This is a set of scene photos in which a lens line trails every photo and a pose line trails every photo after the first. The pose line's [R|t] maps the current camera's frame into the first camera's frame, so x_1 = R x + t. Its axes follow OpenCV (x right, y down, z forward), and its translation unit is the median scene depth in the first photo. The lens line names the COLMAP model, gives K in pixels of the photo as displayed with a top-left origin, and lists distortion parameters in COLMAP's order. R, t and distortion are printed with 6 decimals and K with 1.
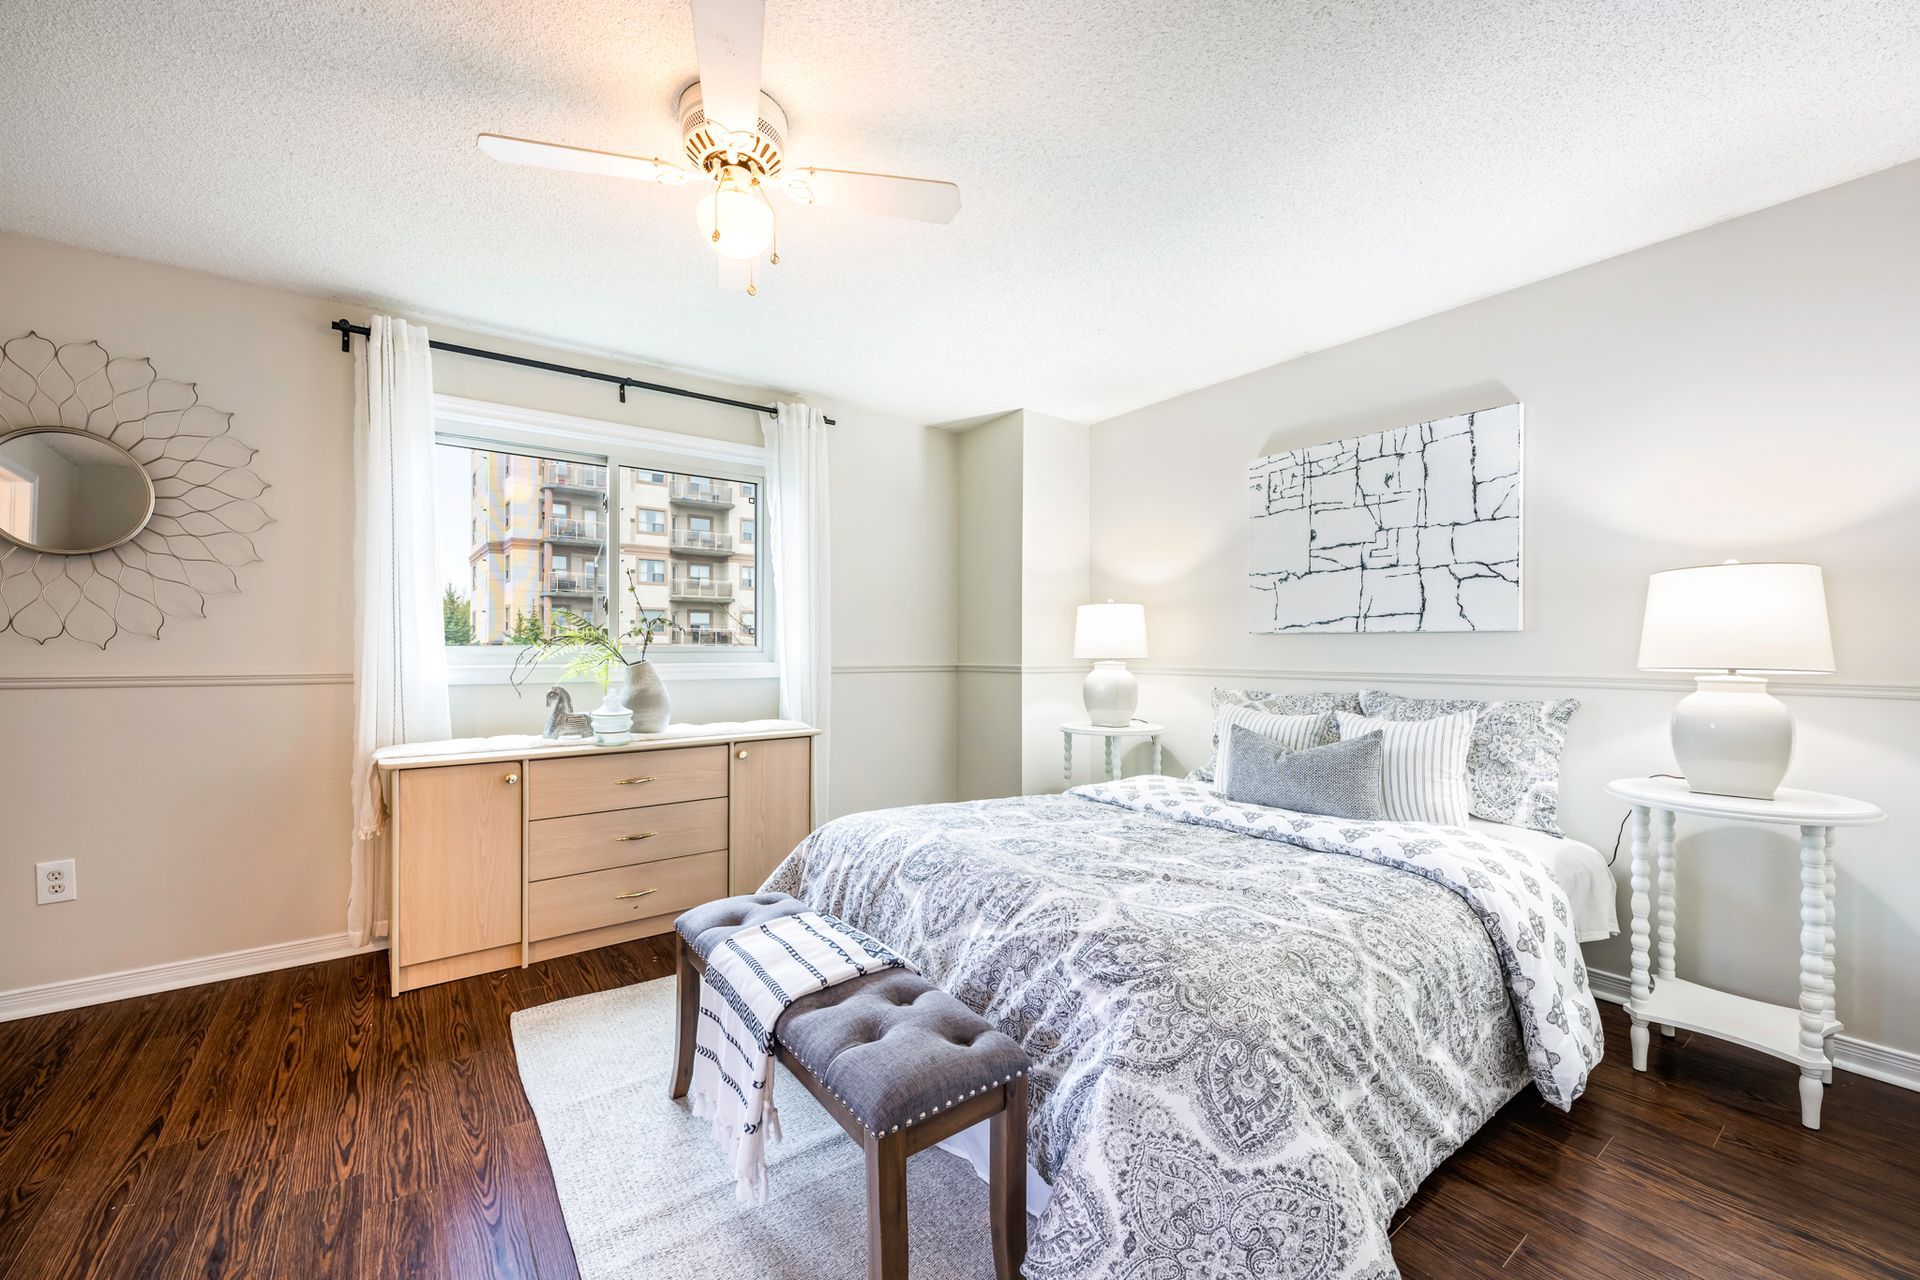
lens RADIAL K [[780.5, 0, 957.5], [0, 780.5, 655.6], [0, 0, 1]] dist [-0.000456, 0.000109]
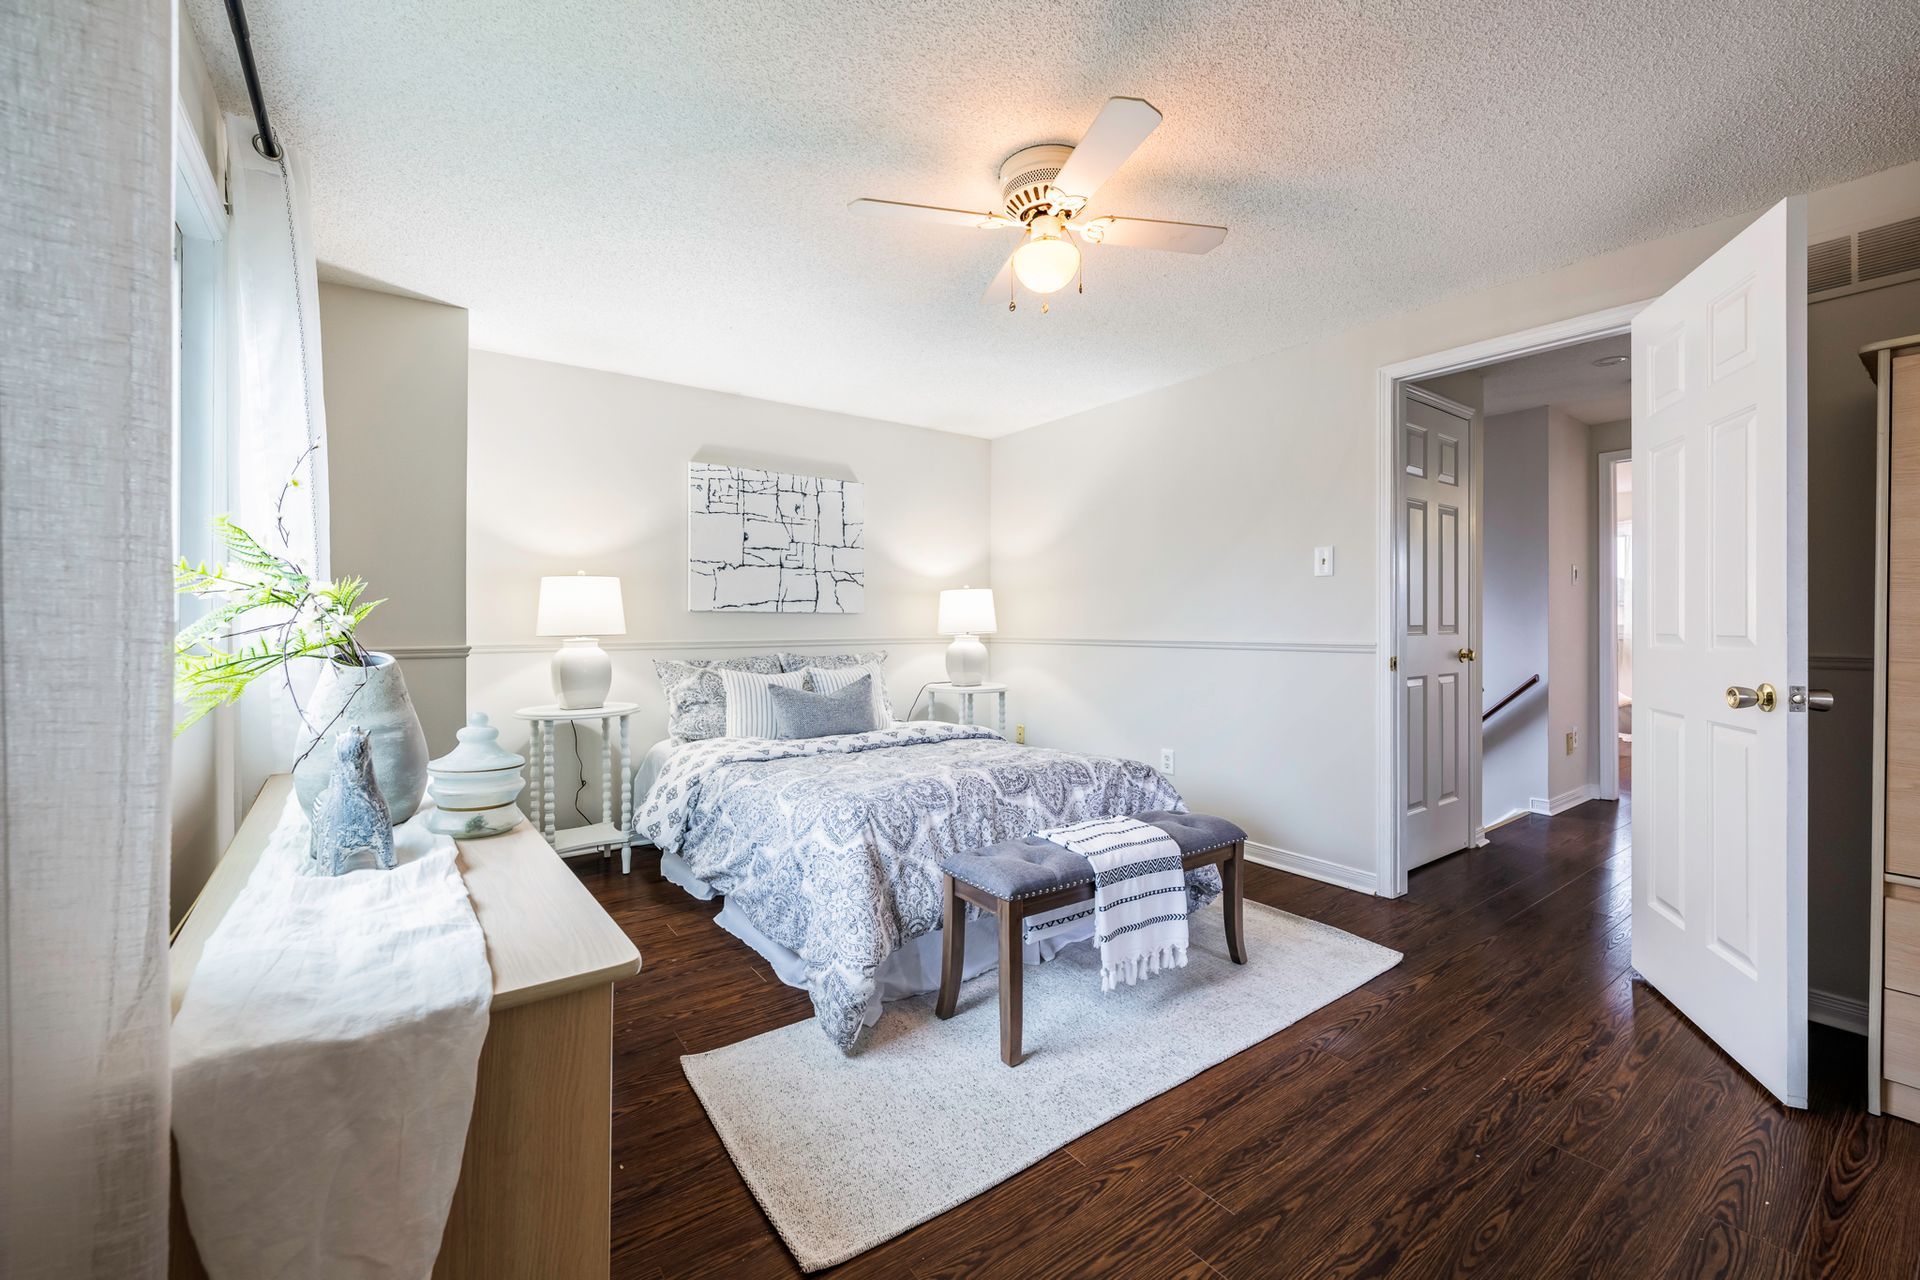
lens RADIAL K [[764.4, 0, 948.3], [0, 764.4, 640.9], [0, 0, 1]] dist [-0.000678, -0.000014]
pose [[0.004656, -0.024753, 0.999683, -0.908799], [0.009369, 0.999651, 0.024709, -0.009672], [-0.999945, 0.009251, 0.004886, 0.723871]]
